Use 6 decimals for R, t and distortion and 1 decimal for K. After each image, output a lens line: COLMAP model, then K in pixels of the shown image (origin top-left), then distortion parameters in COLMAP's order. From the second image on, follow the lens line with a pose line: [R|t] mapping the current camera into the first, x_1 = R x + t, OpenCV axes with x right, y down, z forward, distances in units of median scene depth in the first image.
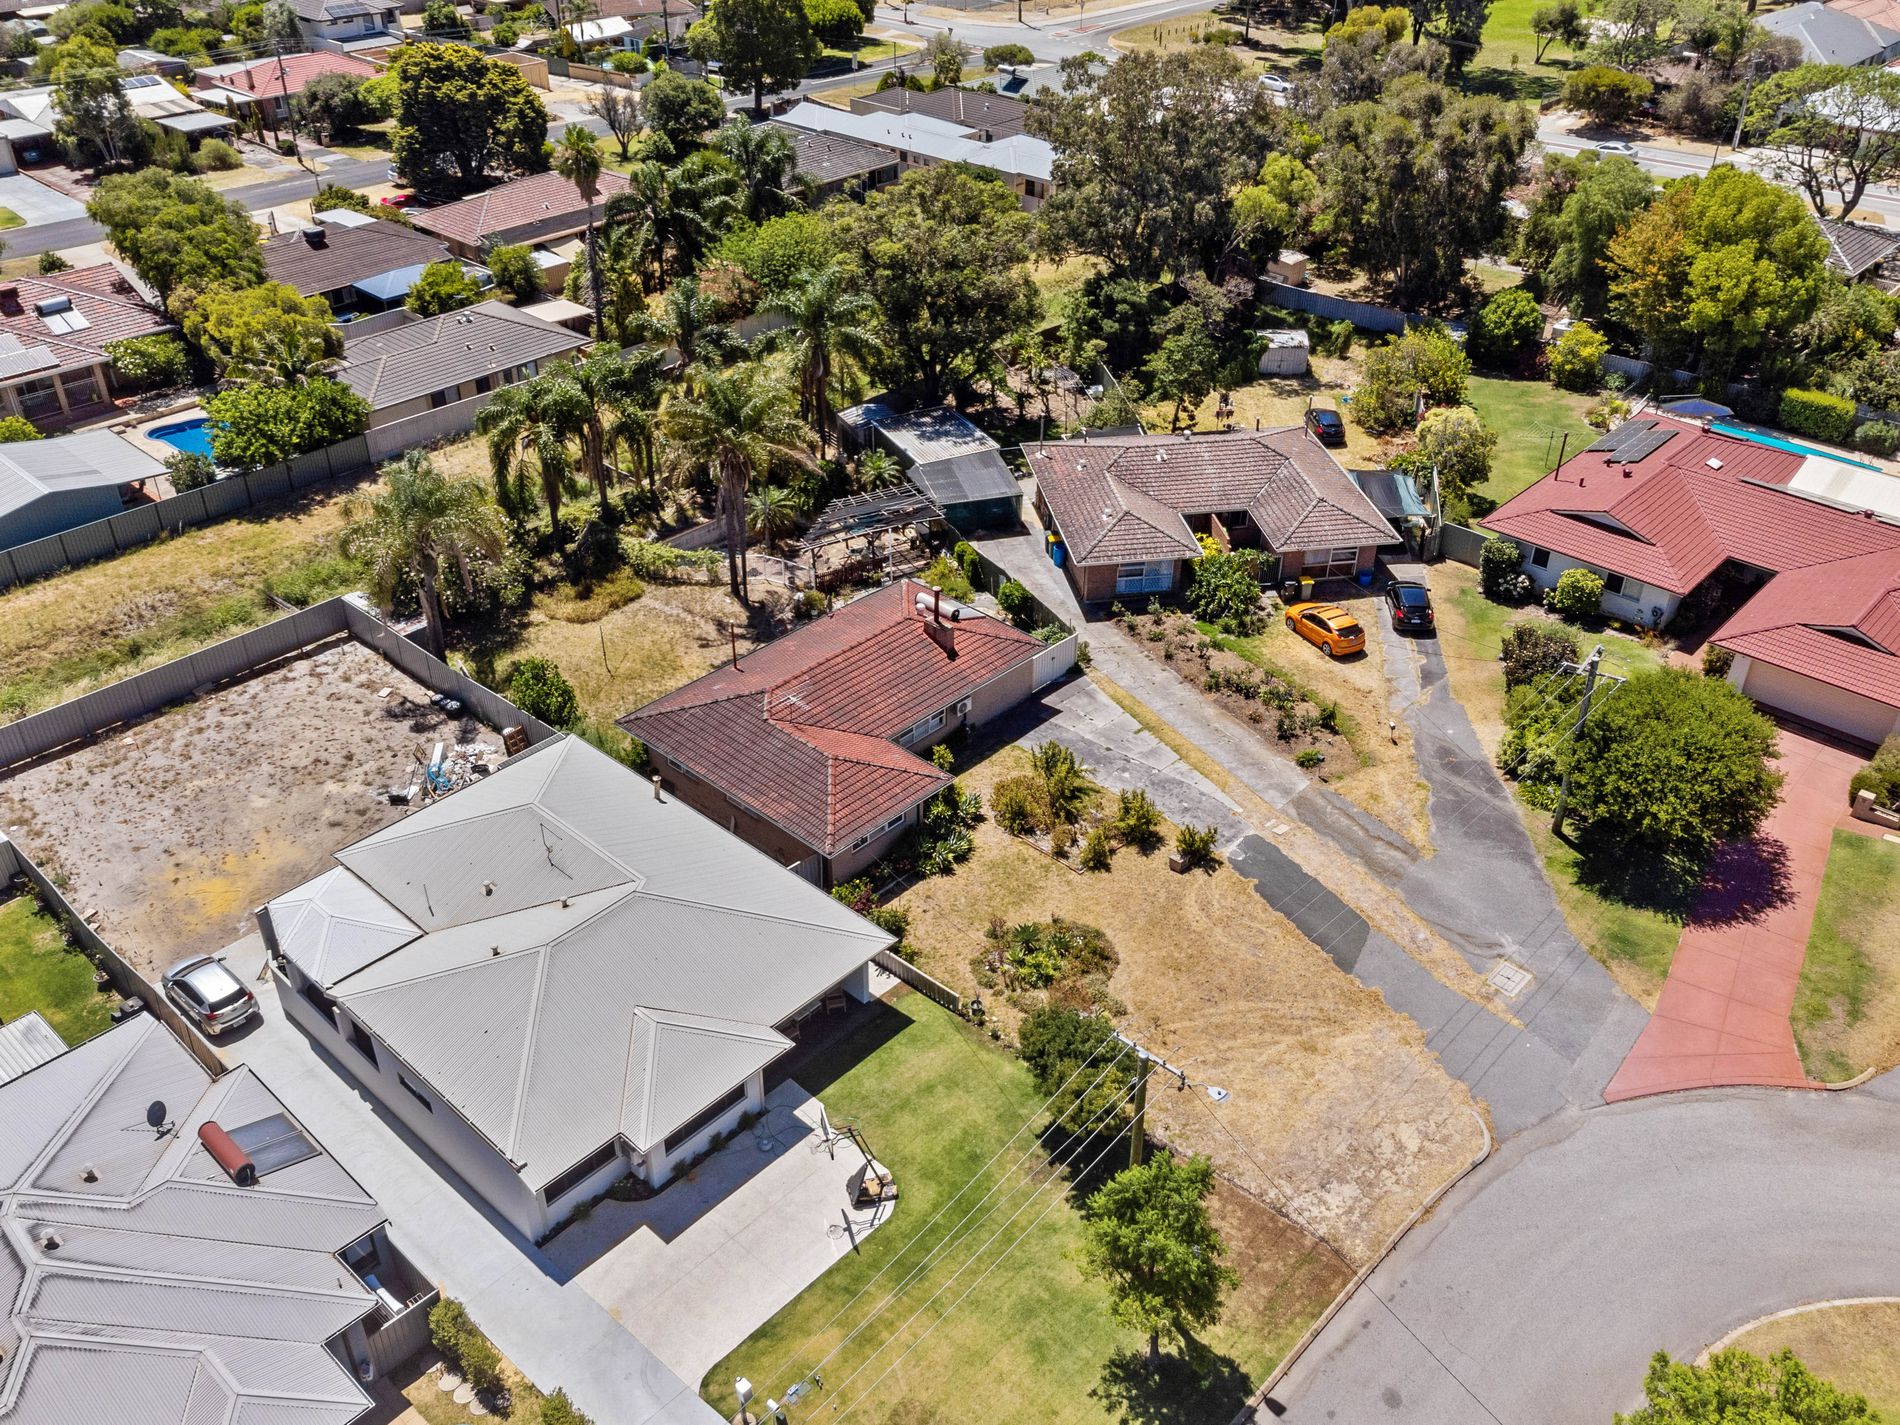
lens RADIAL K [[1610.6, 0, 943.0], [0, 1610.6, 706.5], [0, 0, 1]] dist [0.055716, -0.104835]
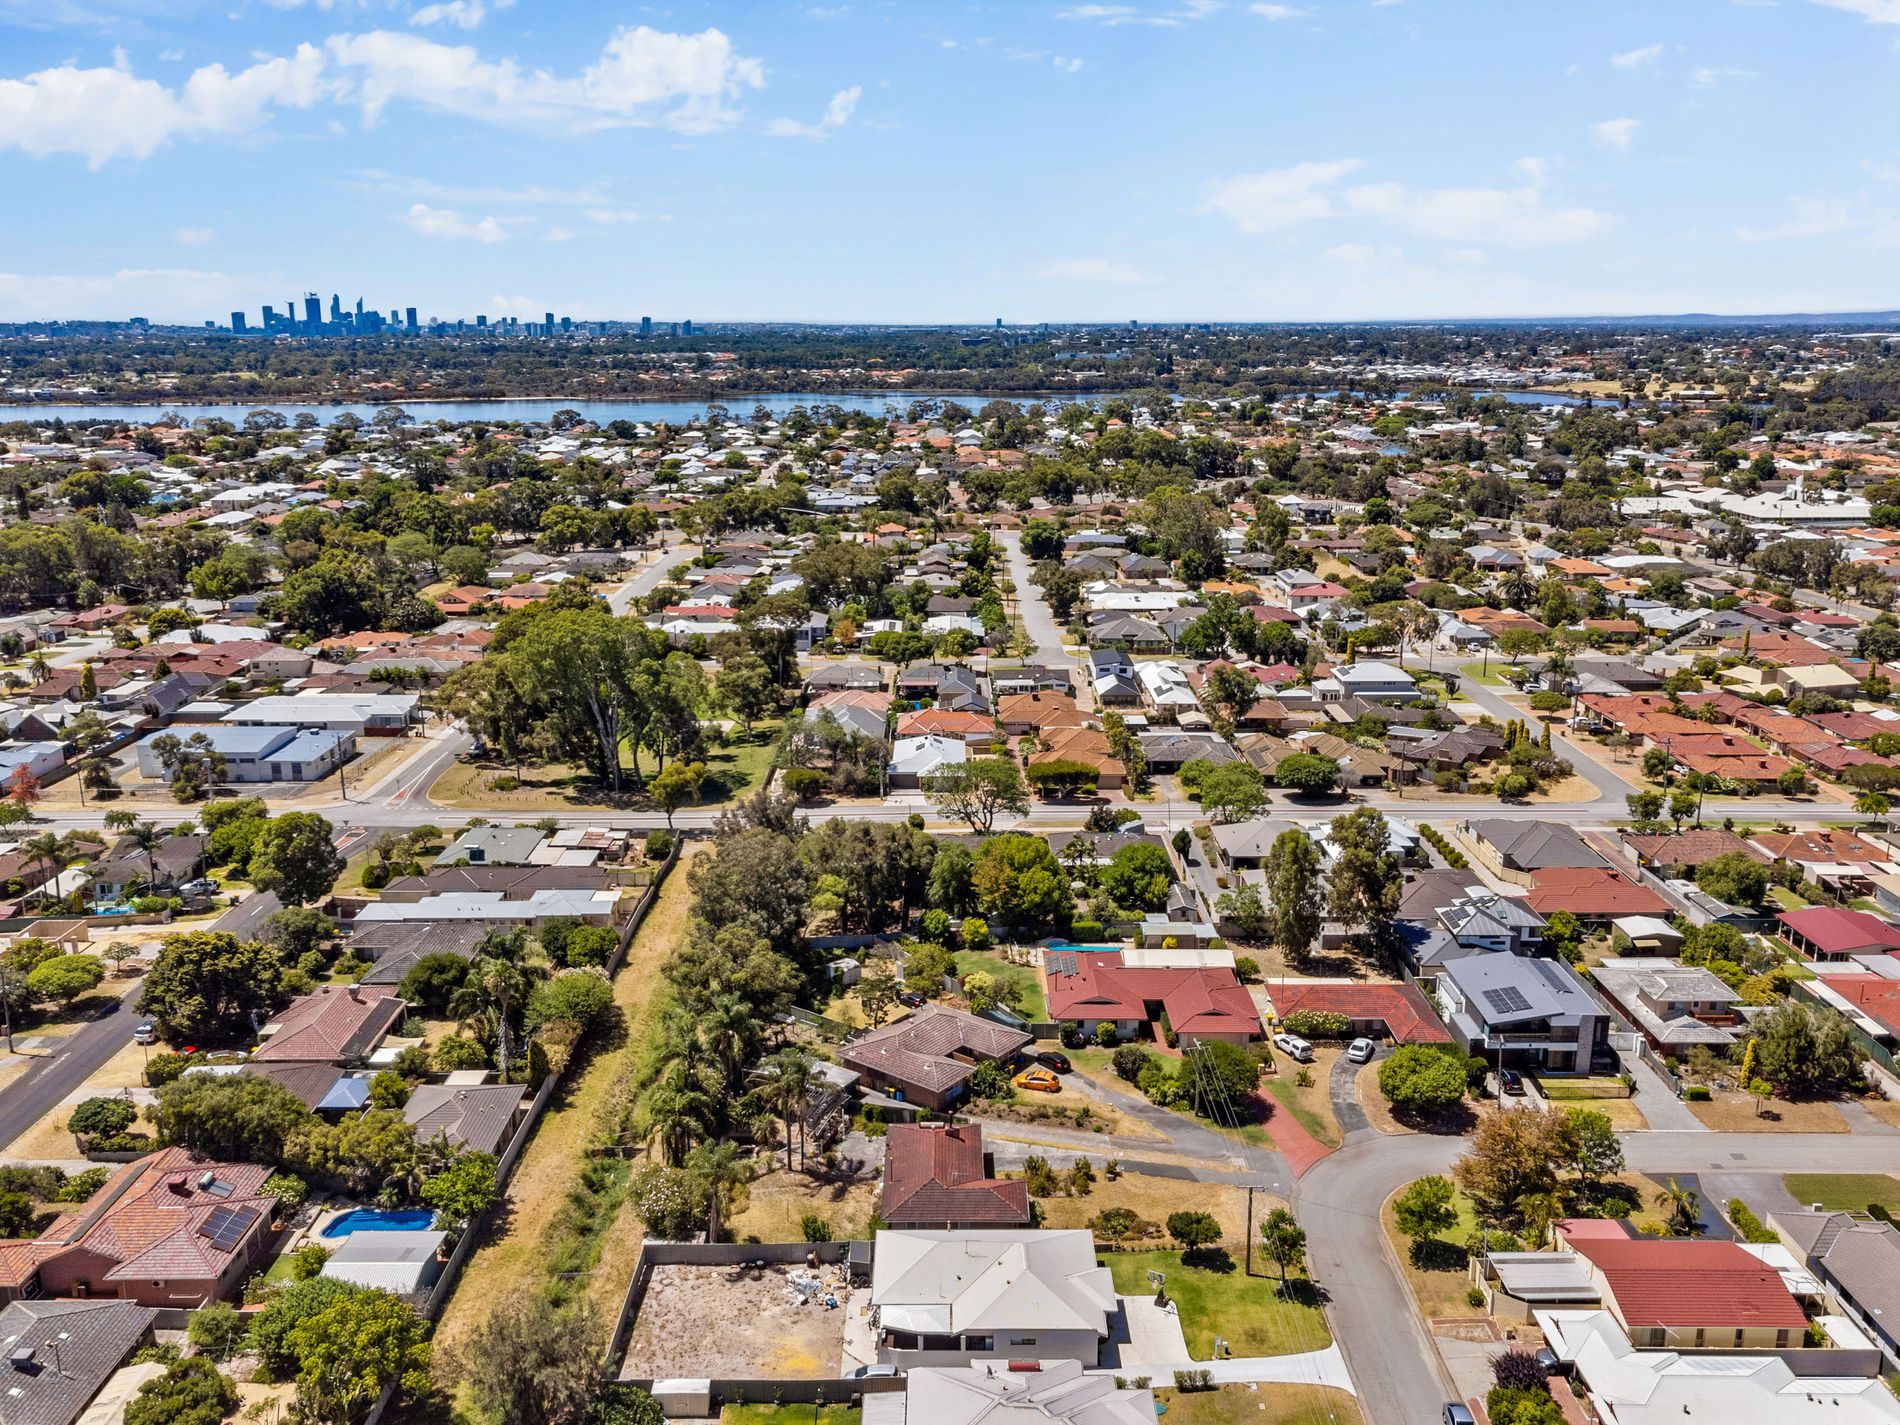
lens RADIAL K [[1610.6, 0, 943.0], [0, 1610.6, 706.5], [0, 0, 1]] dist [0.055716, -0.104835]
pose [[0.731450, -0.163125, 0.662096, -1.074822], [0.377135, 0.905721, -0.193490, -0.118663], [-0.568111, 0.391228, 0.724010, -0.626524]]
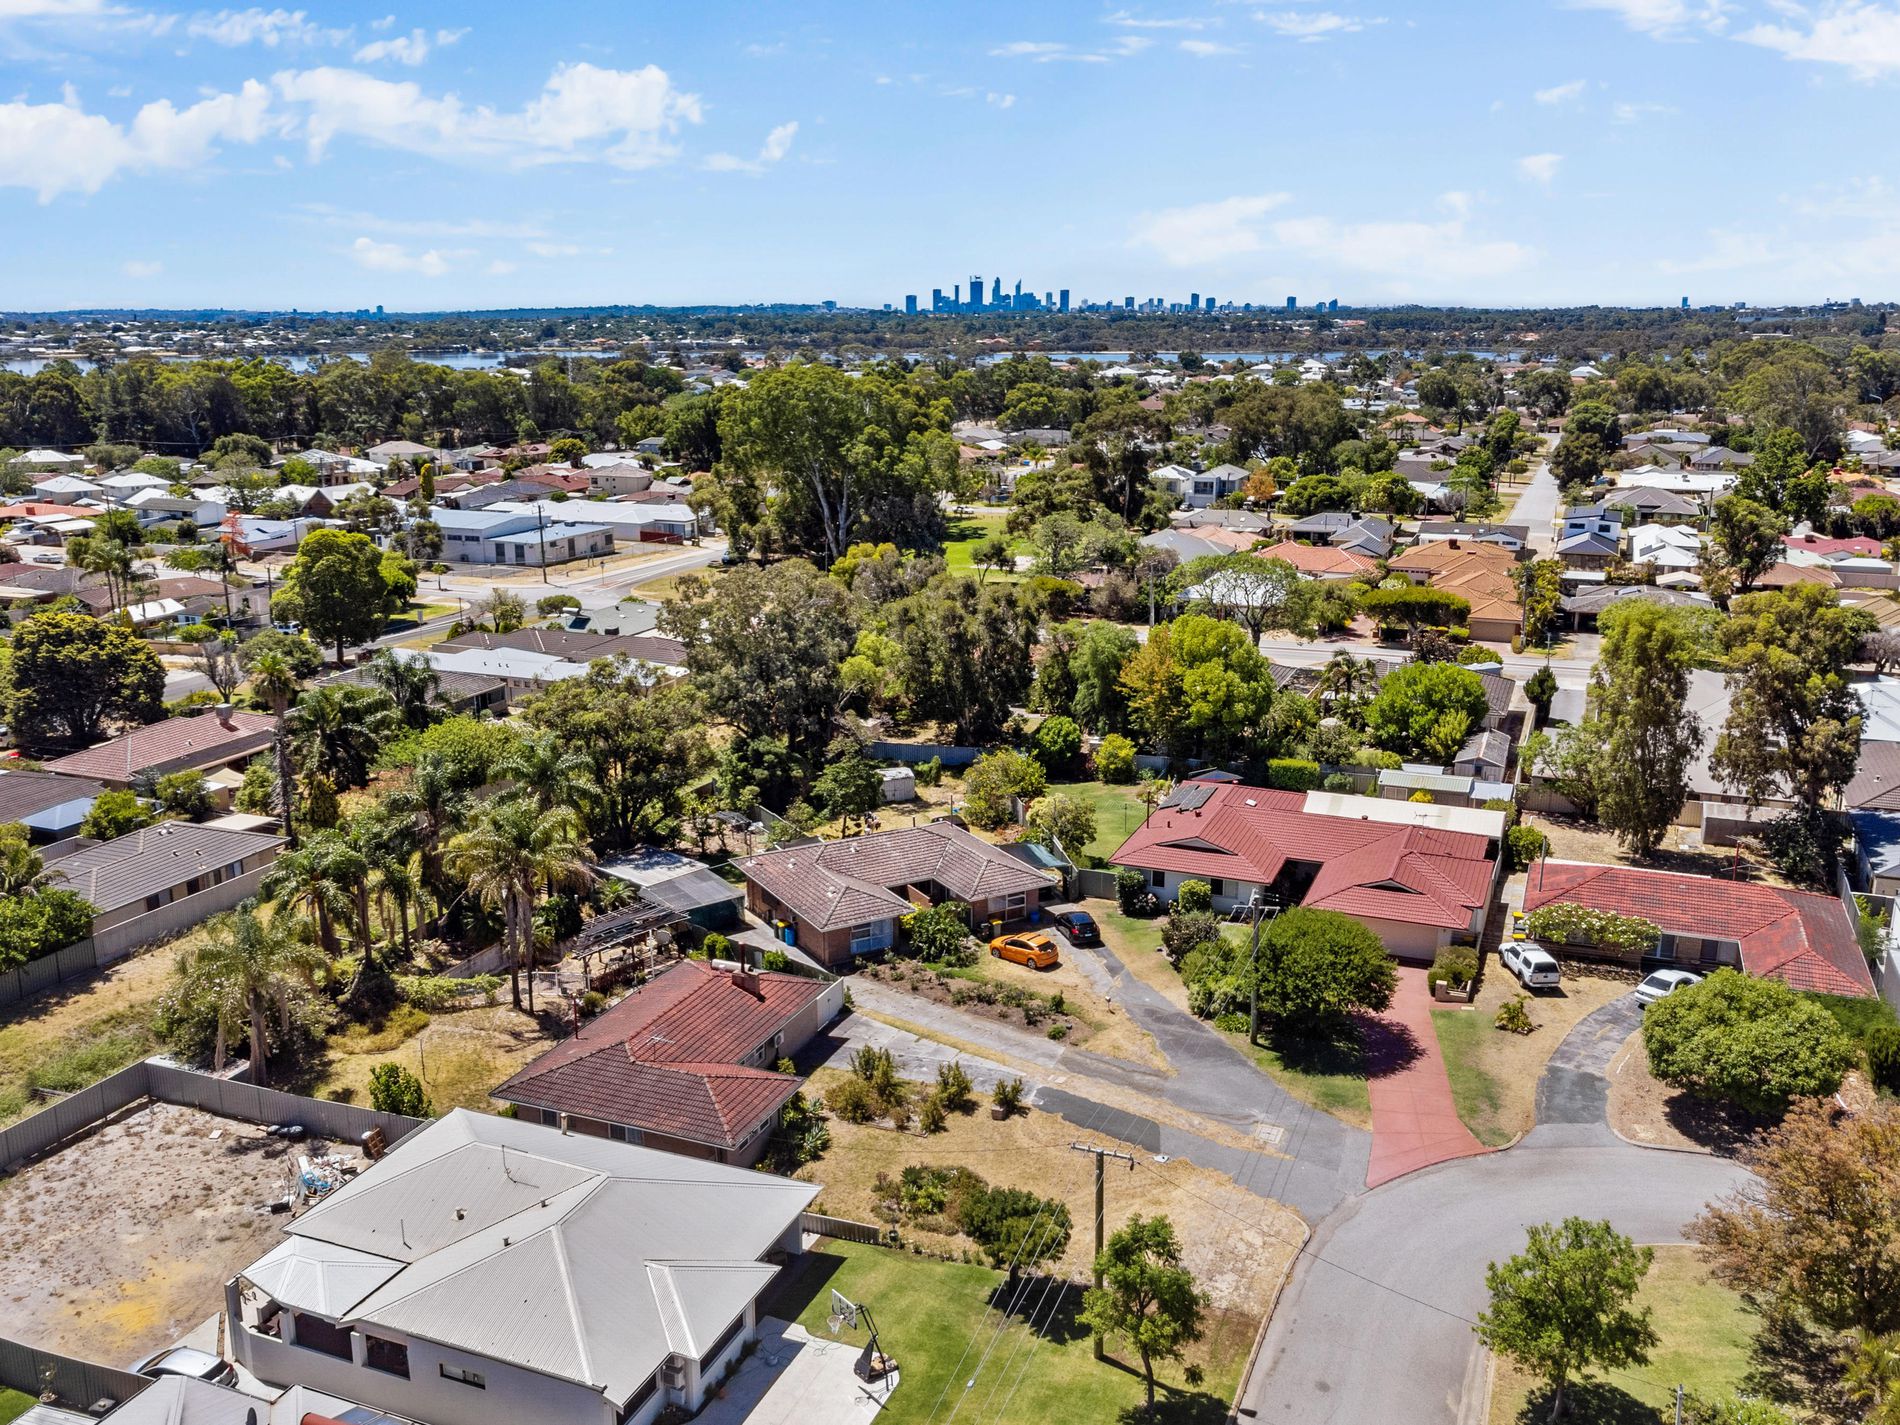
lens RADIAL K [[1610.6, 0, 943.0], [0, 1610.6, 706.5], [0, 0, 1]] dist [0.055716, -0.104835]
pose [[0.935419, -0.089809, 0.341943, -0.202089], [0.198629, 0.933620, -0.298160, 0.117113], [-0.292467, 0.346825, 0.891165, -0.137153]]
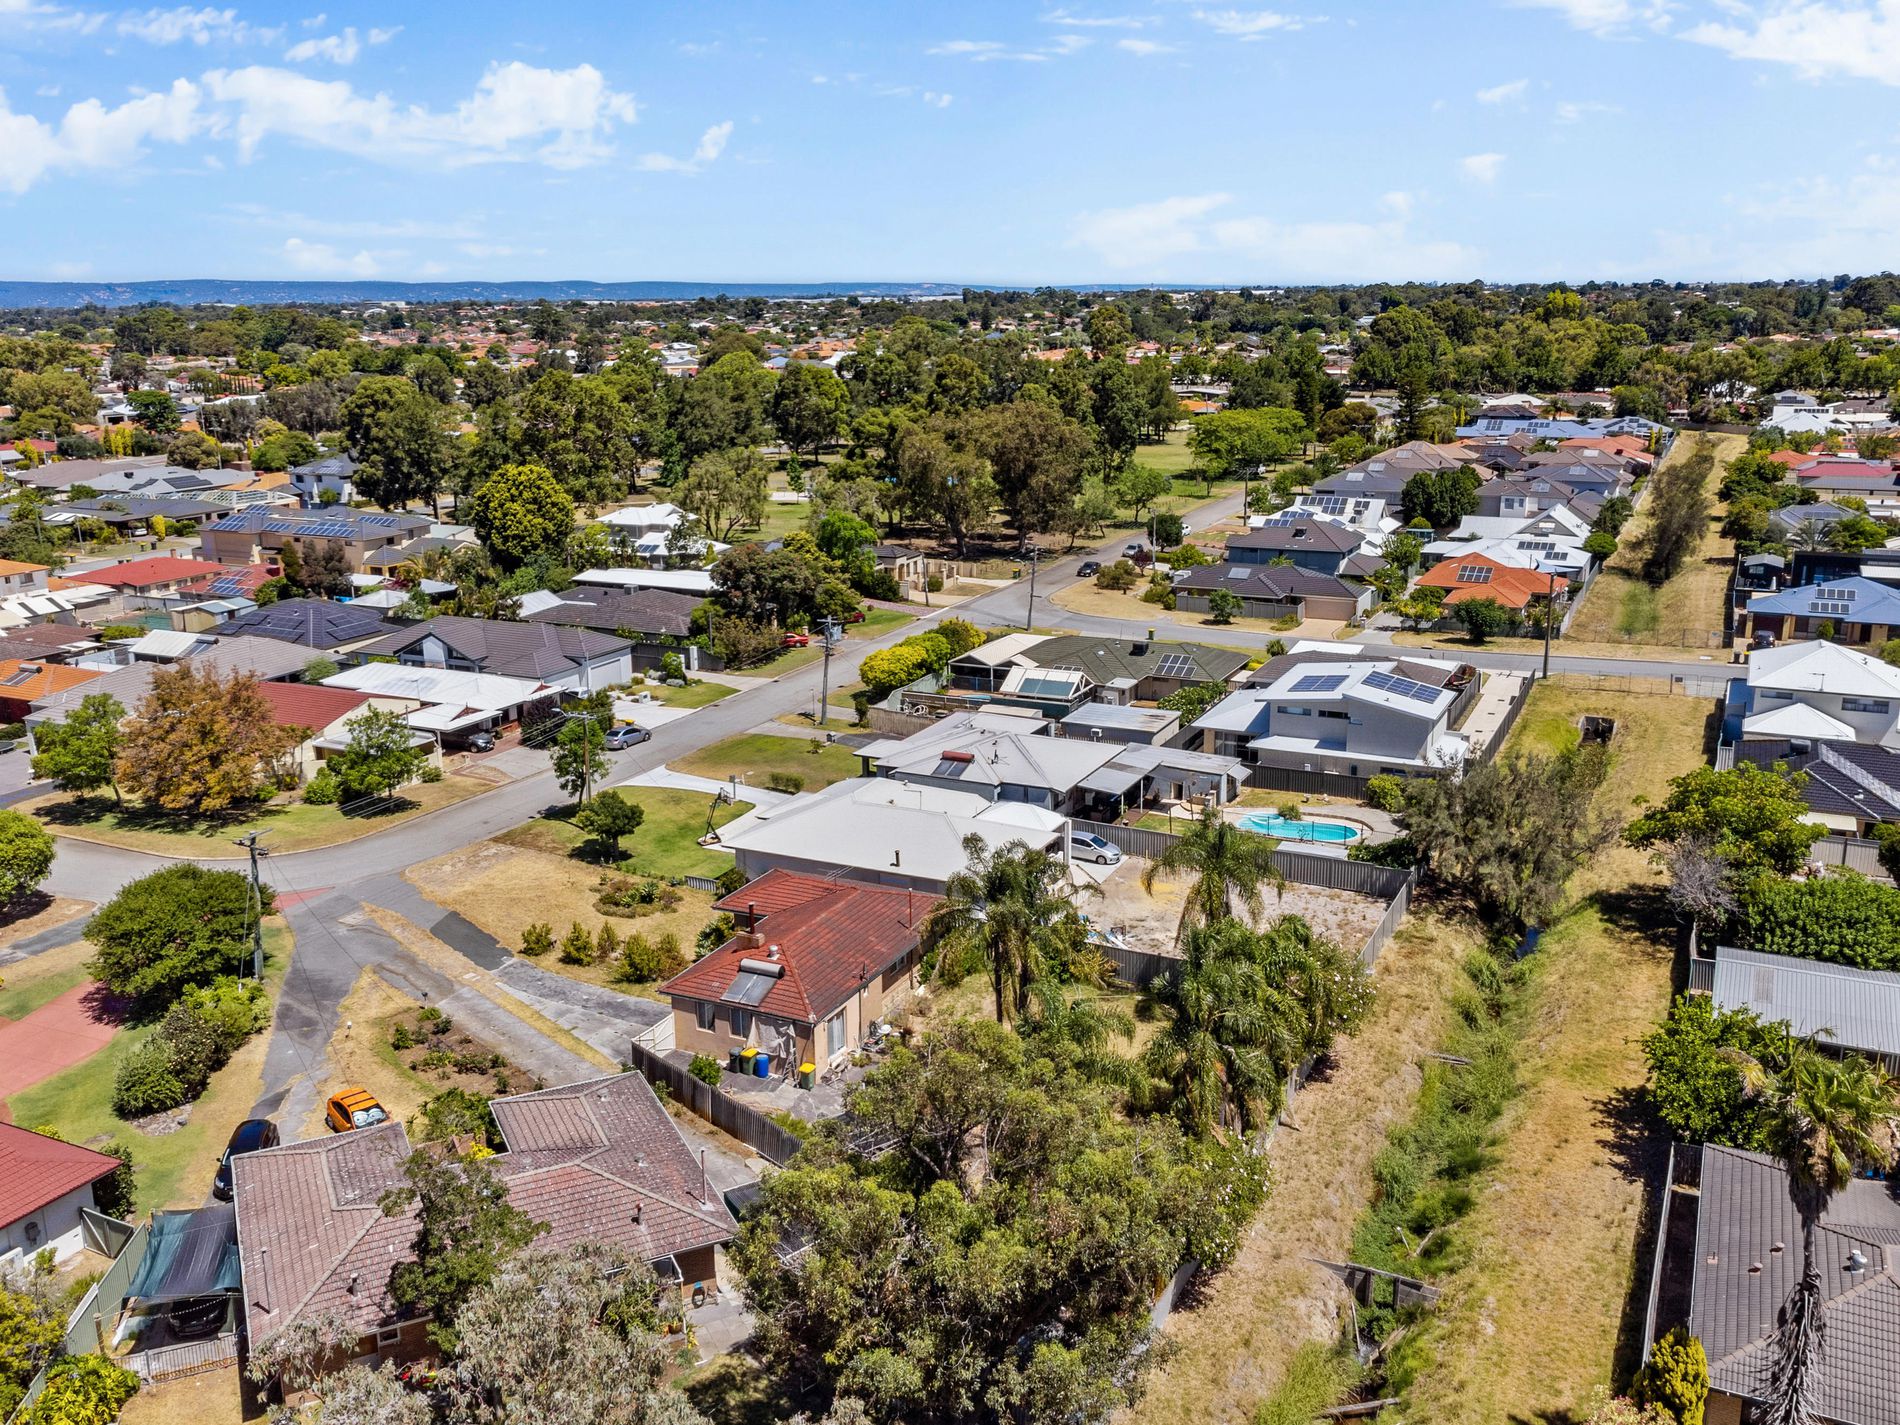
lens RADIAL K [[1610.6, 0, 943.0], [0, 1610.6, 706.5], [0, 0, 1]] dist [0.055716, -0.104835]
pose [[-0.961049, 0.078202, -0.265084, 0.124100], [-0.141813, 0.683714, 0.715838, -0.798241], [0.237221, 0.725548, -0.645993, 1.310502]]
